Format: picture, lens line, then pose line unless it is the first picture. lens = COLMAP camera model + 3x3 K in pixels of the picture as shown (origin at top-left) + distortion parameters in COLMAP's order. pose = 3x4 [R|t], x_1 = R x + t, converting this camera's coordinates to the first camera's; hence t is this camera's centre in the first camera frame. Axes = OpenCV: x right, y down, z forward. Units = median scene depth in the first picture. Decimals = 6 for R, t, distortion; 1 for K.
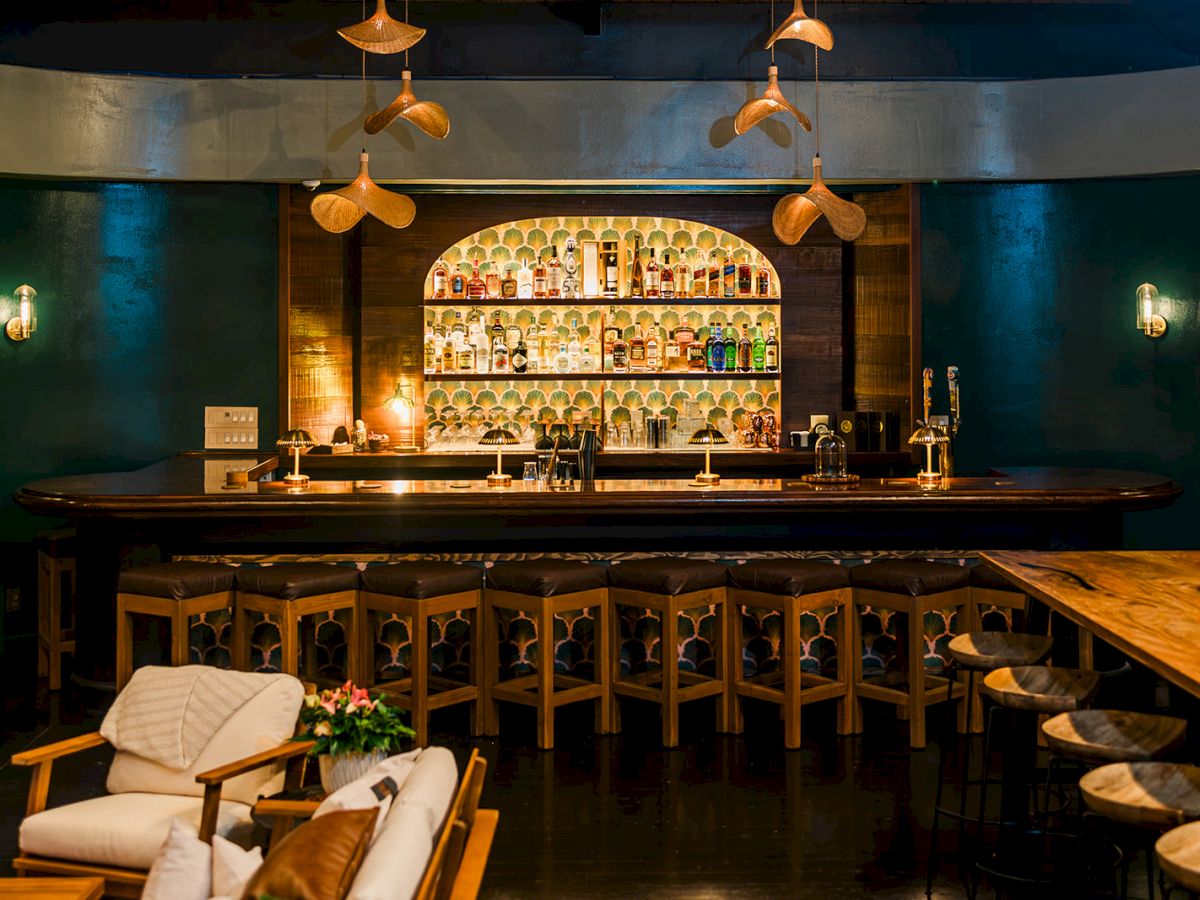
lens RADIAL K [[2552.8, 0, 600.0], [0, 2552.8, 450.0], [0, 0, 1]] dist [0.035244, 0.177659]
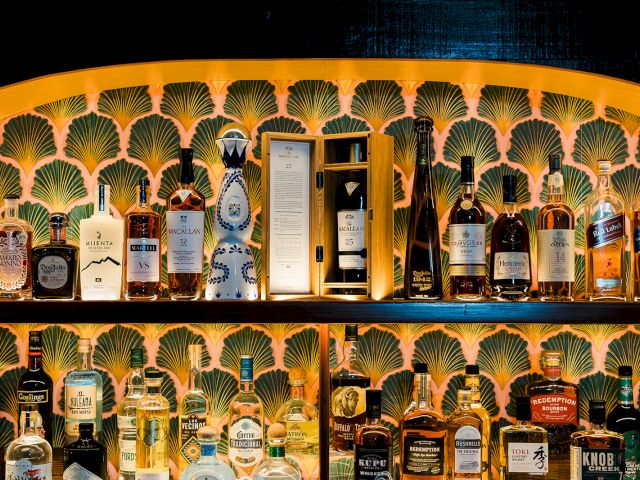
lens RADIAL K [[1361.5, 0, 320.0], [0, 1361.5, 240.0], [0, 0, 1]] dist [0.035244, 0.177659]
pose [[0.999934, 0.003000, -0.011127, 0.002468], [-0.003928, 0.996427, -0.084362, -0.052041], [0.010834, 0.084401, 0.996373, 0.814998]]
